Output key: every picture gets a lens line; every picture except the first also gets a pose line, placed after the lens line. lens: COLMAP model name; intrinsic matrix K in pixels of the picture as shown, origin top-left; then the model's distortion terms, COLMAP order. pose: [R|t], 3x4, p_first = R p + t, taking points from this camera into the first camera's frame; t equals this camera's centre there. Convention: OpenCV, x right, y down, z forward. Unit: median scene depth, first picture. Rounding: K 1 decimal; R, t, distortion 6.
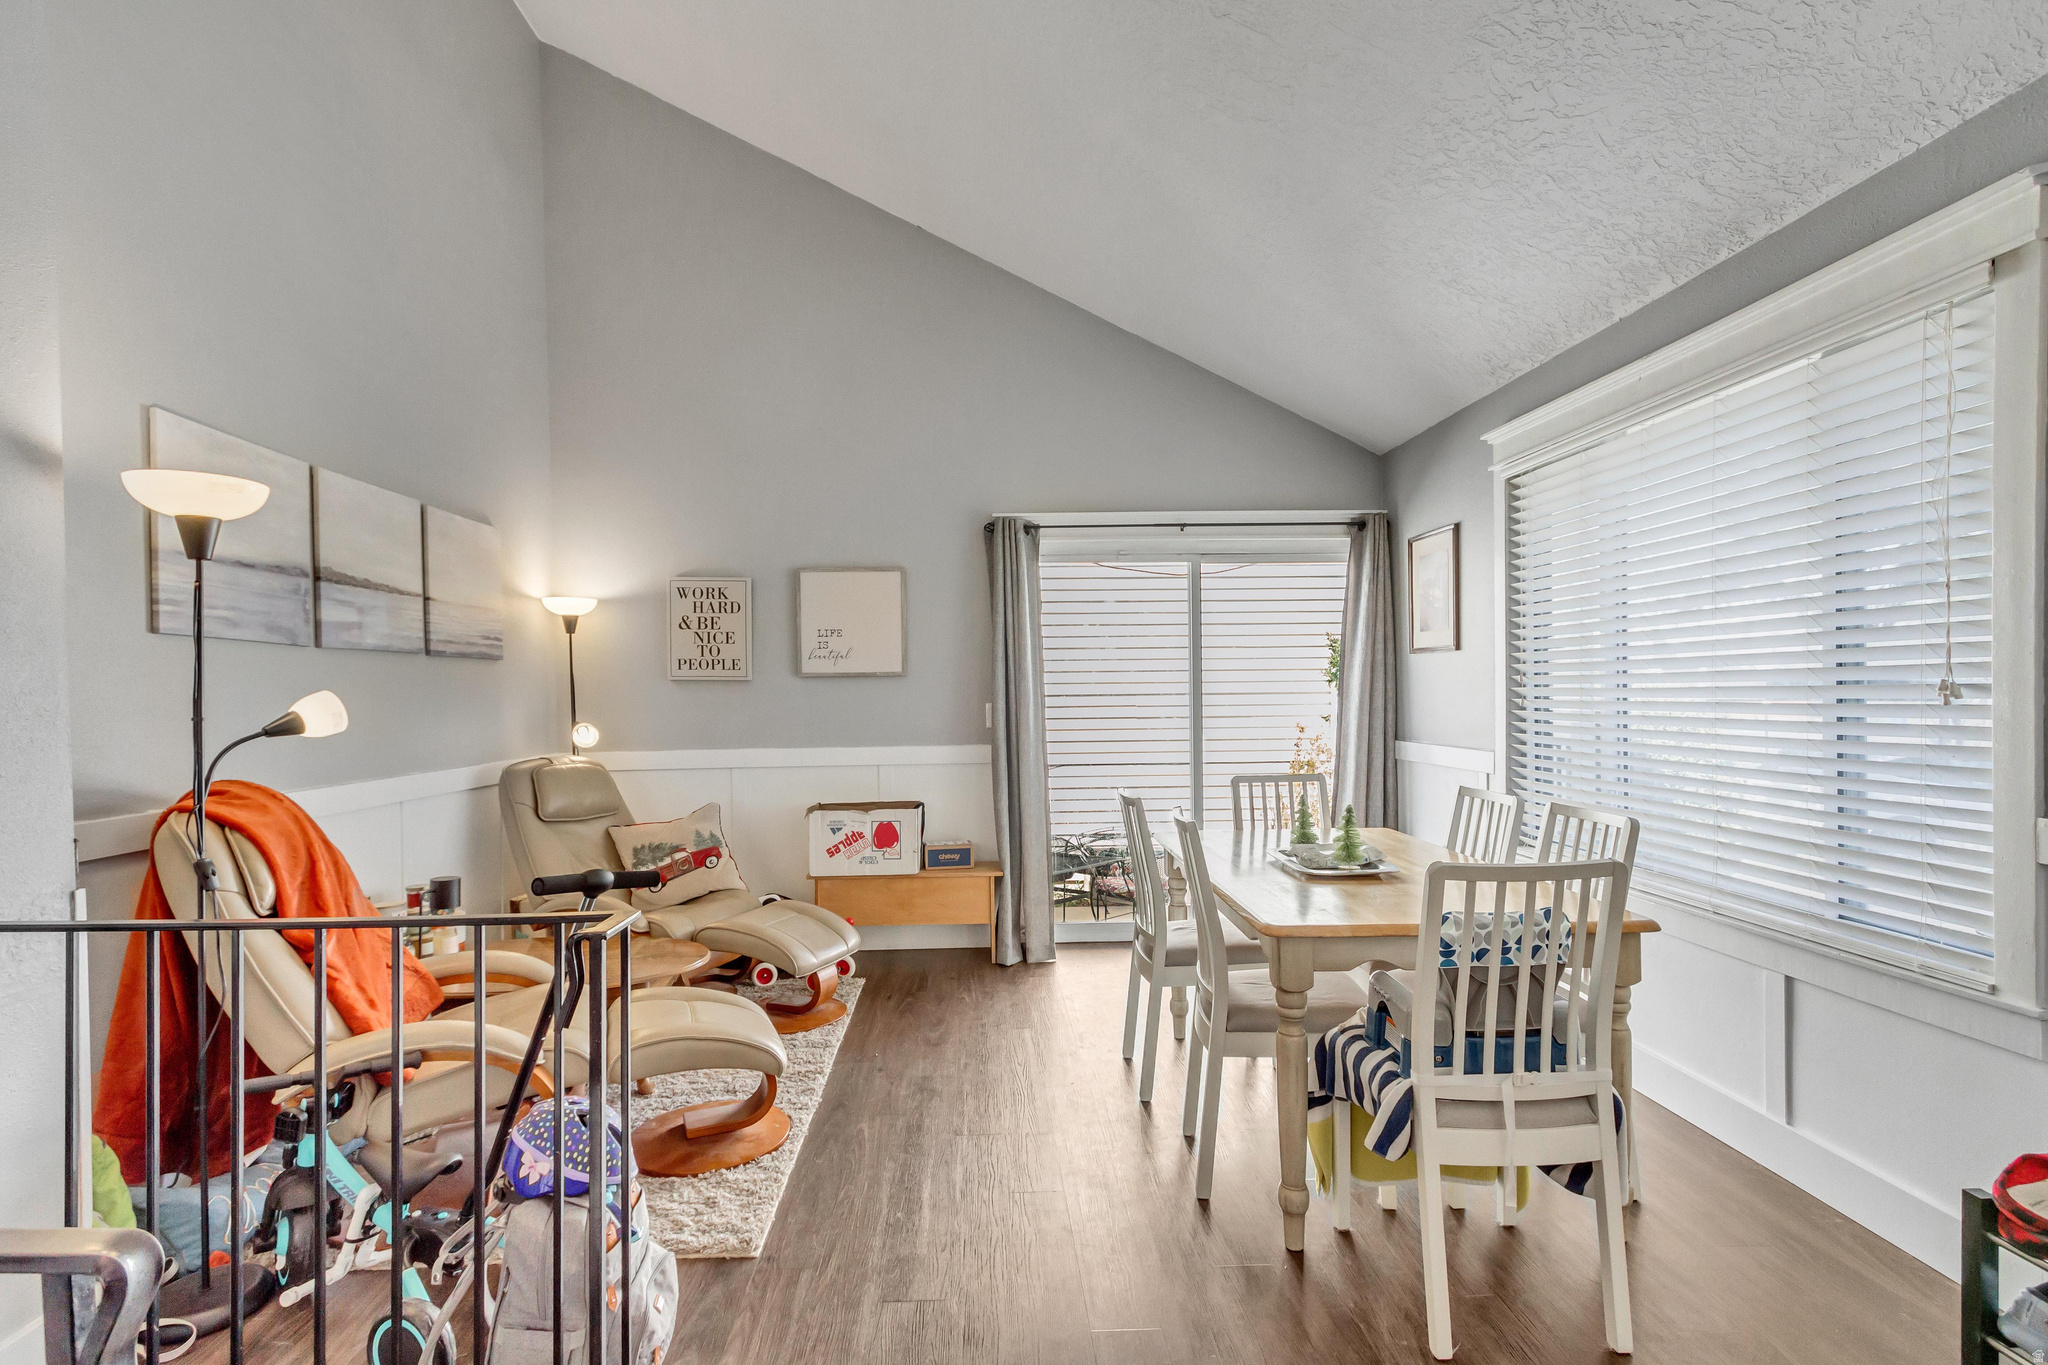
lens RADIAL K [[958.6, 0, 1013.9], [0, 958.6, 696.6], [0, 0, 1]] dist [0.011609, -0.003284]
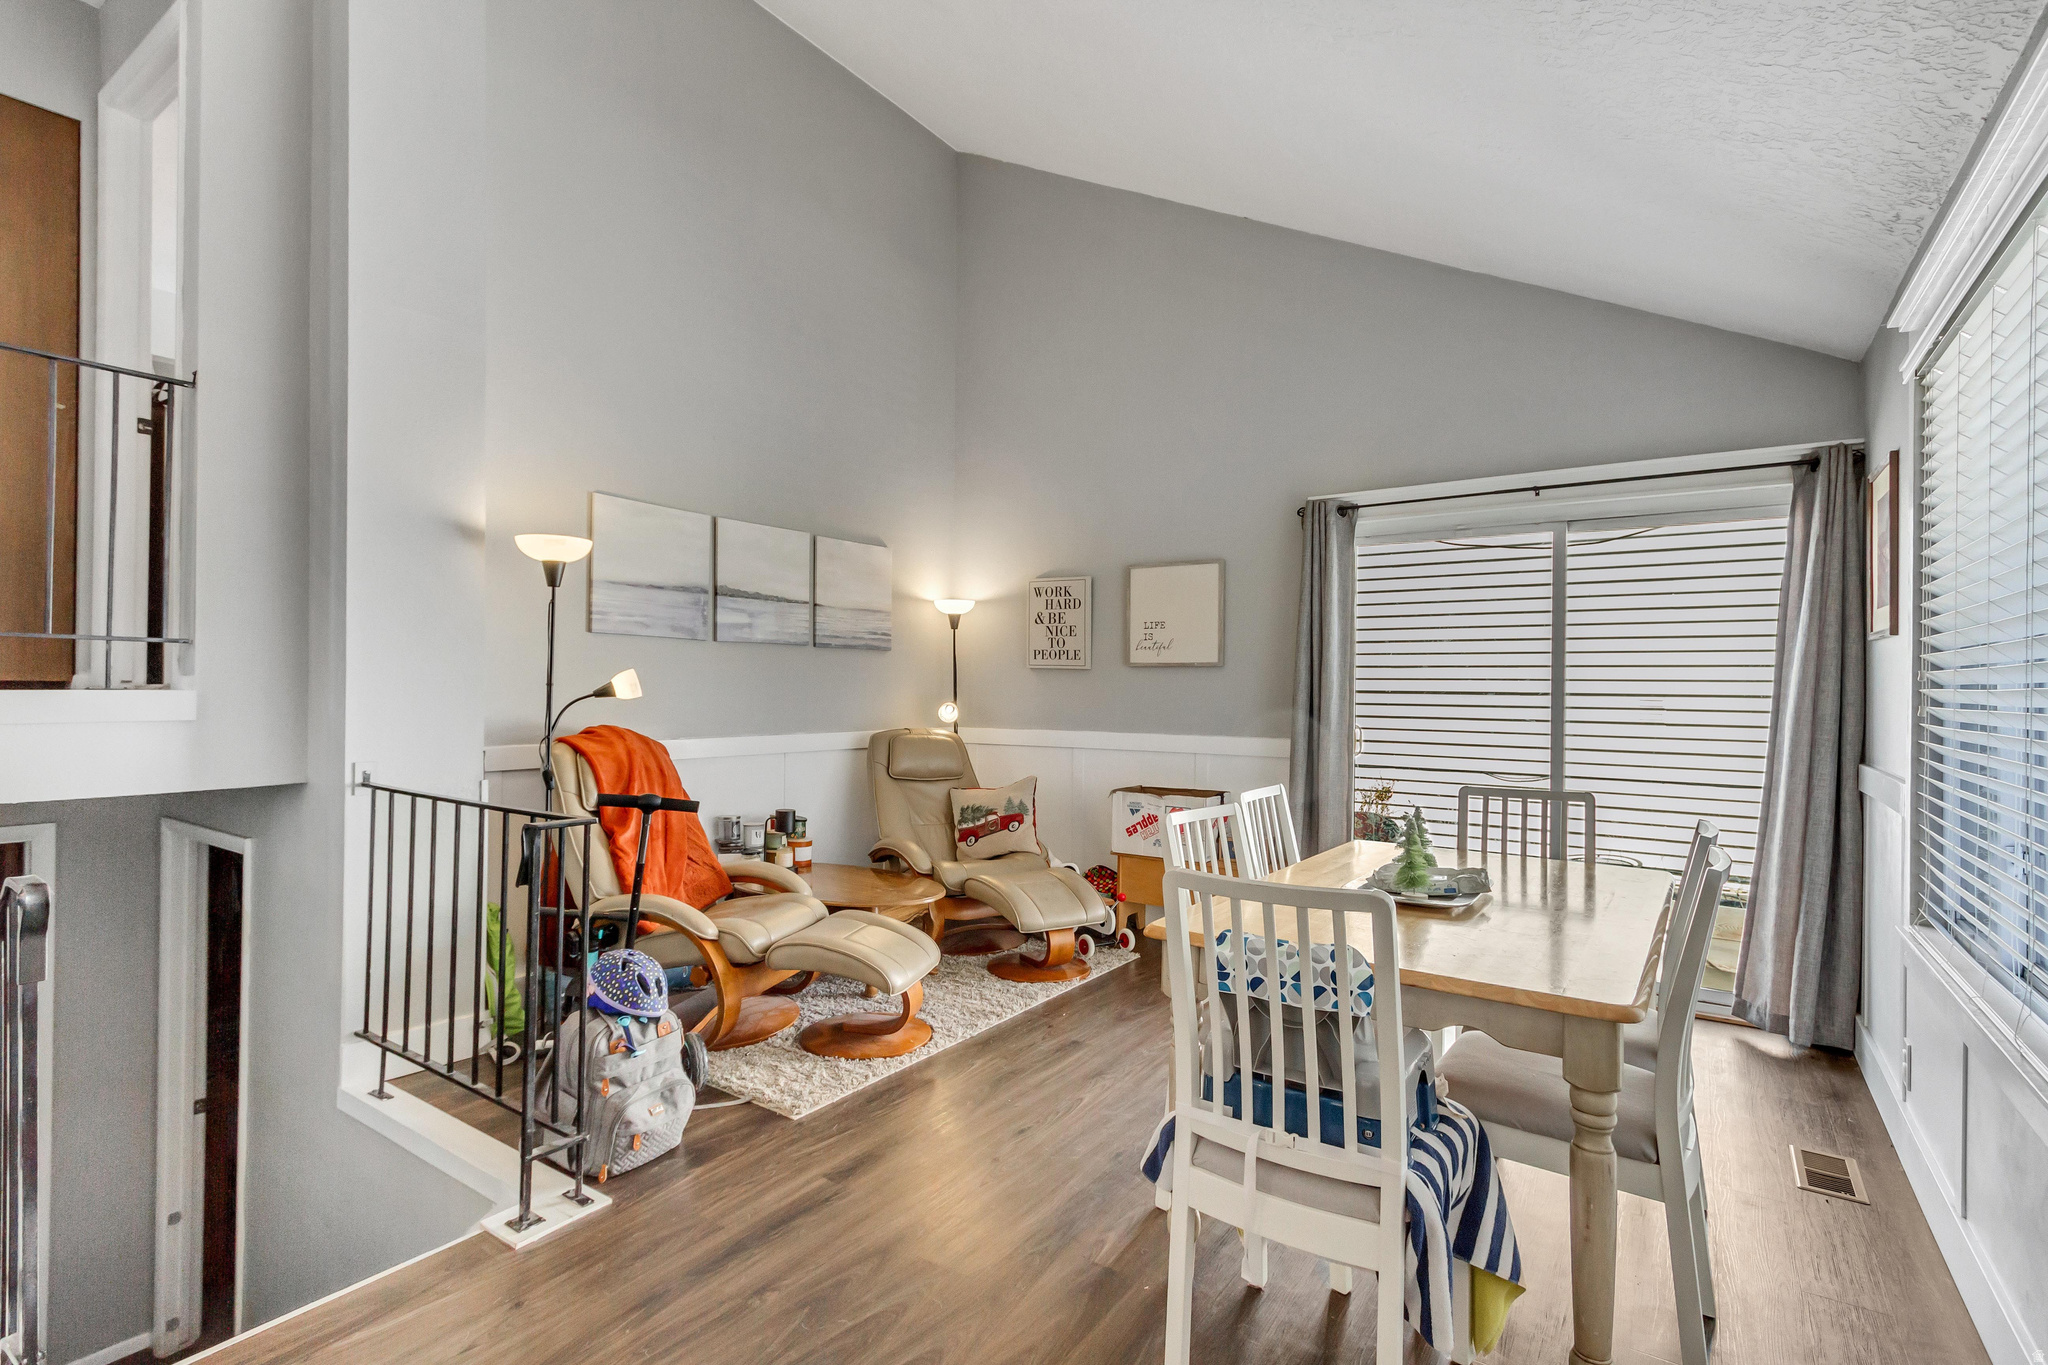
lens RADIAL K [[958.6, 0, 1025.3], [0, 958.6, 677.8], [0, 0, 1]] dist [0.011609, -0.003284]
pose [[0.806103, 0.015719, -0.591566, 0.408915], [-0.023638, 0.999705, -0.005645, 0.001197], [0.591303, 0.018534, 0.806237, 0.086831]]
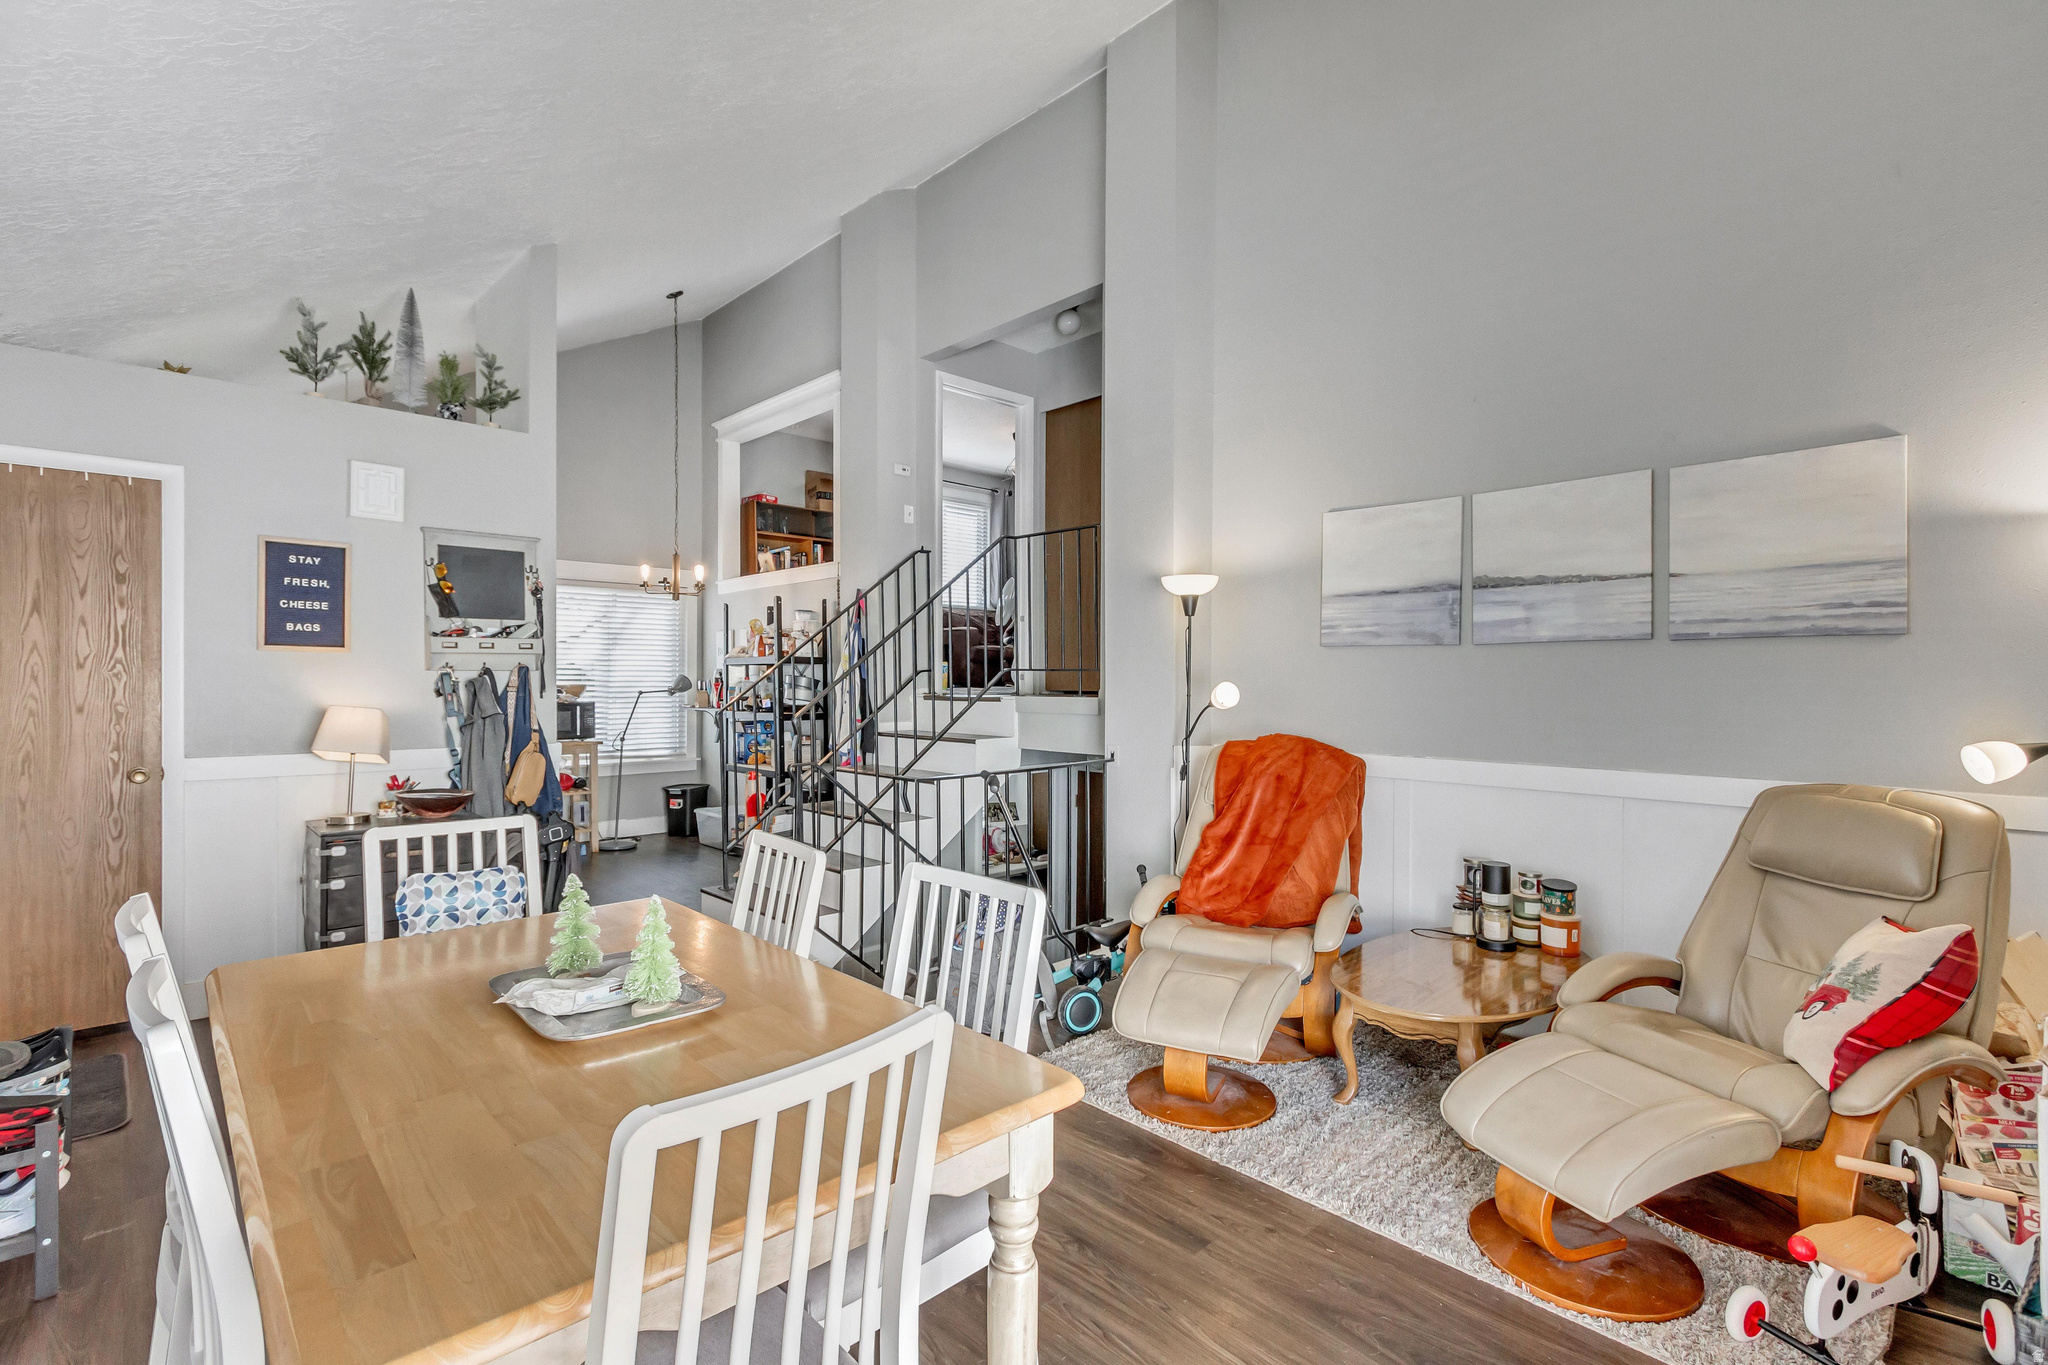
lens RADIAL K [[958.6, 0, 1039.9], [0, 958.6, 677.9], [0, 0, 1]] dist [0.011609, -0.003284]
pose [[-0.741368, 0.008986, -0.671039, 0.390446], [0.002630, 0.999942, 0.010485, -0.018460], [0.671094, 0.006009, -0.741348, 1.215061]]
